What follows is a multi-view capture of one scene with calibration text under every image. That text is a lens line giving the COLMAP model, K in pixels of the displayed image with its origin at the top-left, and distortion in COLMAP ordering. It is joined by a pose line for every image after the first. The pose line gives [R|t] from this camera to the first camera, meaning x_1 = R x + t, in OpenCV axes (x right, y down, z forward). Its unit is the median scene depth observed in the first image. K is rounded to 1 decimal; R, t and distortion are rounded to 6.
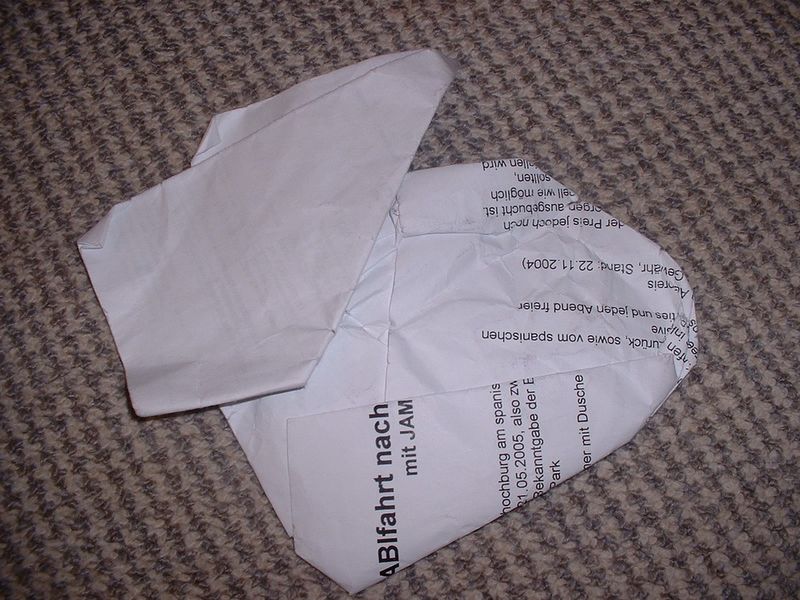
lens RADIAL K [[946.9, 0, 413.0], [0, 946.9, 289.5], [0, 0, 1]] dist [-0.226331, 0.184061]
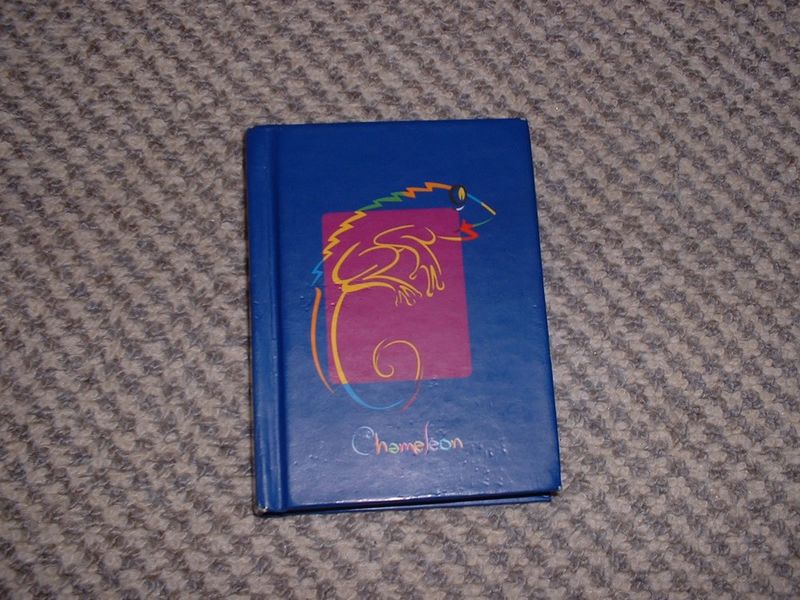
lens RADIAL K [[1062.6, 0, 416.2], [0, 1062.6, 300.1], [0, 0, 1]] dist [-0.201768, 0.339707]
pose [[0.973128, -0.199896, 0.114297, 0.430037], [0.196418, 0.979661, 0.041033, 0.353783], [-0.120174, -0.017481, 0.992599, -0.124468]]
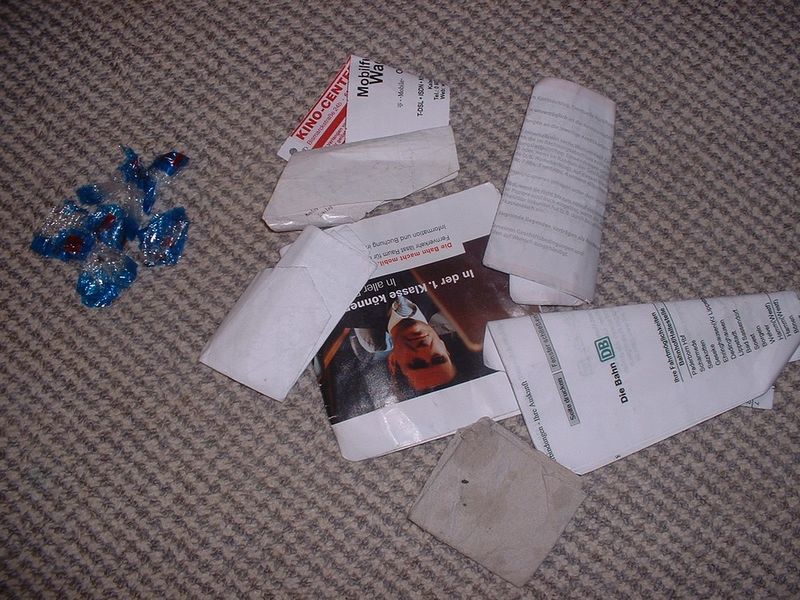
lens RADIAL K [[946.9, 0, 413.0], [0, 946.9, 289.5], [0, 0, 1]] dist [-0.226331, 0.184061]
pose [[0.941048, -0.320116, 0.109335, 0.143578], [0.310555, 0.945703, 0.095922, 0.131302], [-0.134105, -0.056312, 0.989366, -0.602339]]
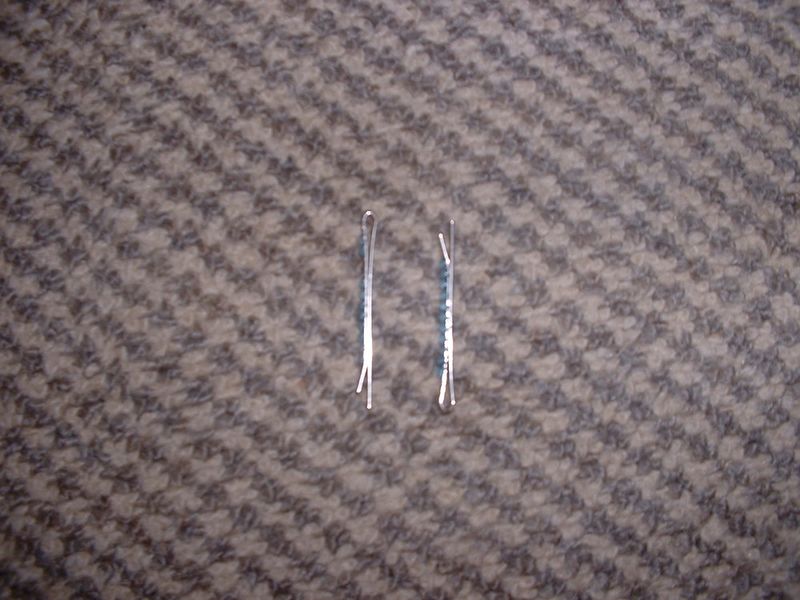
lens RADIAL K [[911.2, 0, 422.2], [0, 911.2, 299.4], [0, 0, 1]] dist [-0.228354, 0.156805]
pose [[0.919130, -0.391281, 0.045813, 0.489067], [0.375682, 0.905558, 0.197046, 0.394593], [-0.118587, -0.163900, 0.979323, 0.240743]]
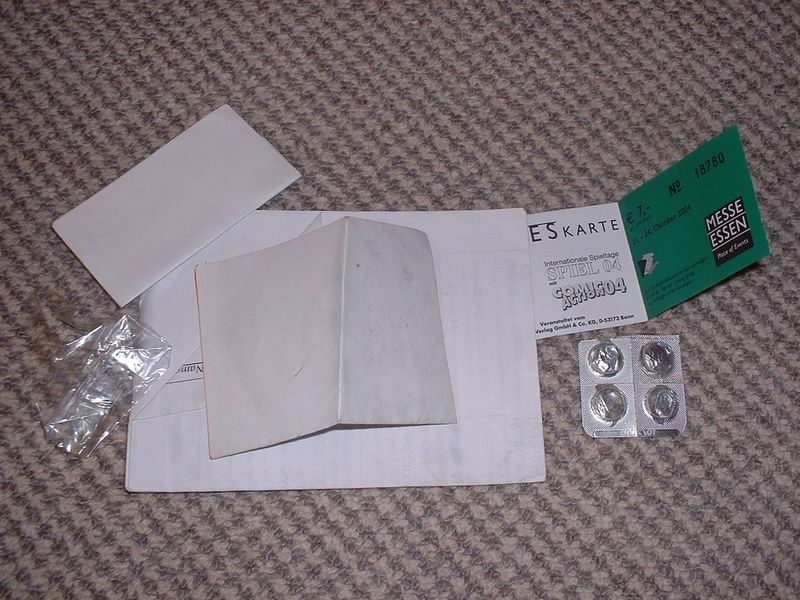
lens RADIAL K [[1072.8, 0, 417.7], [0, 1072.8, 294.3], [0, 0, 1]] dist [-0.203845, 0.395053]
pose [[0.981854, -0.168469, 0.087072, 0.168865], [0.169243, 0.985573, -0.001532, 0.312664], [-0.085558, 0.016241, 0.996201, -0.451094]]
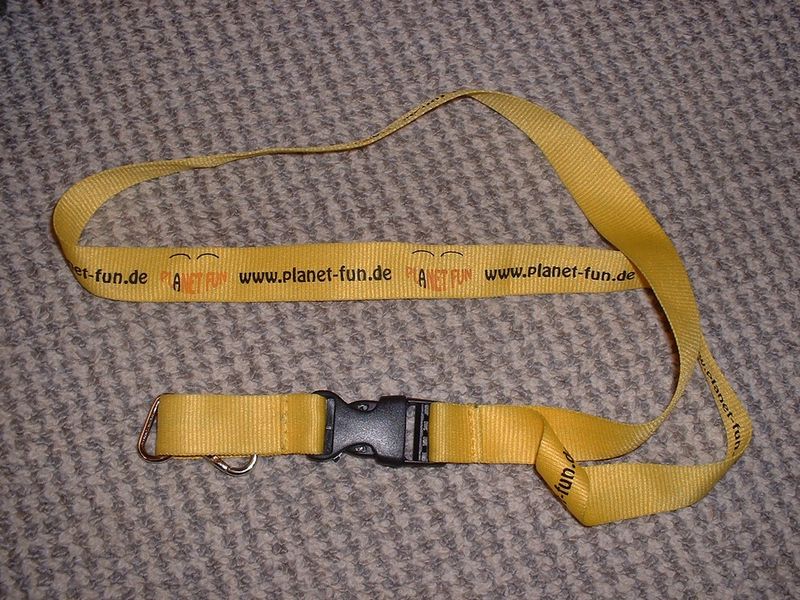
lens RADIAL K [[1072.8, 0, 417.7], [0, 1072.8, 294.3], [0, 0, 1]] dist [-0.203845, 0.395053]
pose [[0.988876, 0.148554, -0.007425, 0.062358], [-0.148452, 0.988837, 0.012805, 0.313714], [0.009244, -0.011560, 0.999890, -0.406523]]
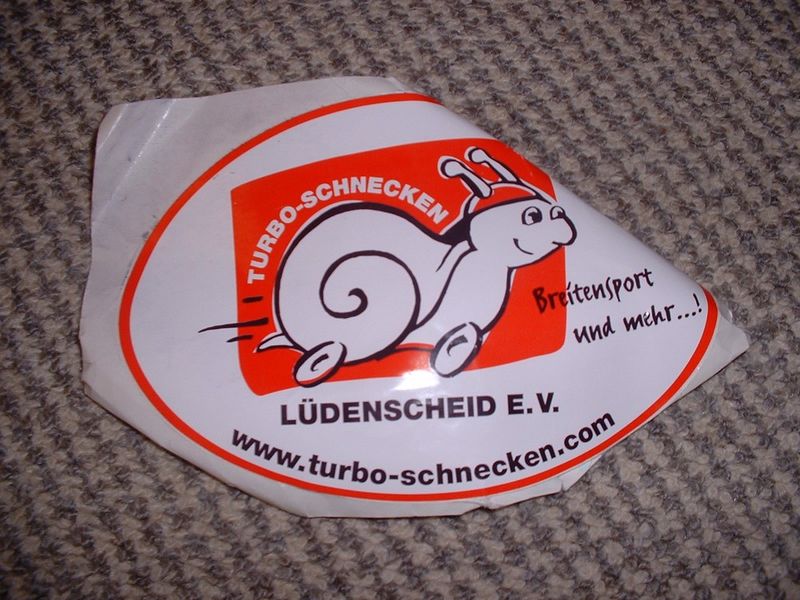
lens RADIAL K [[942.3, 0, 416.4], [0, 942.3, 294.6], [0, 0, 1]] dist [-0.230489, 0.175523]
pose [[0.999016, -0.027451, 0.034849, 0.163964], [0.027999, 0.999490, -0.015354, -0.010597], [-0.034410, 0.016314, 0.999275, 0.203504]]
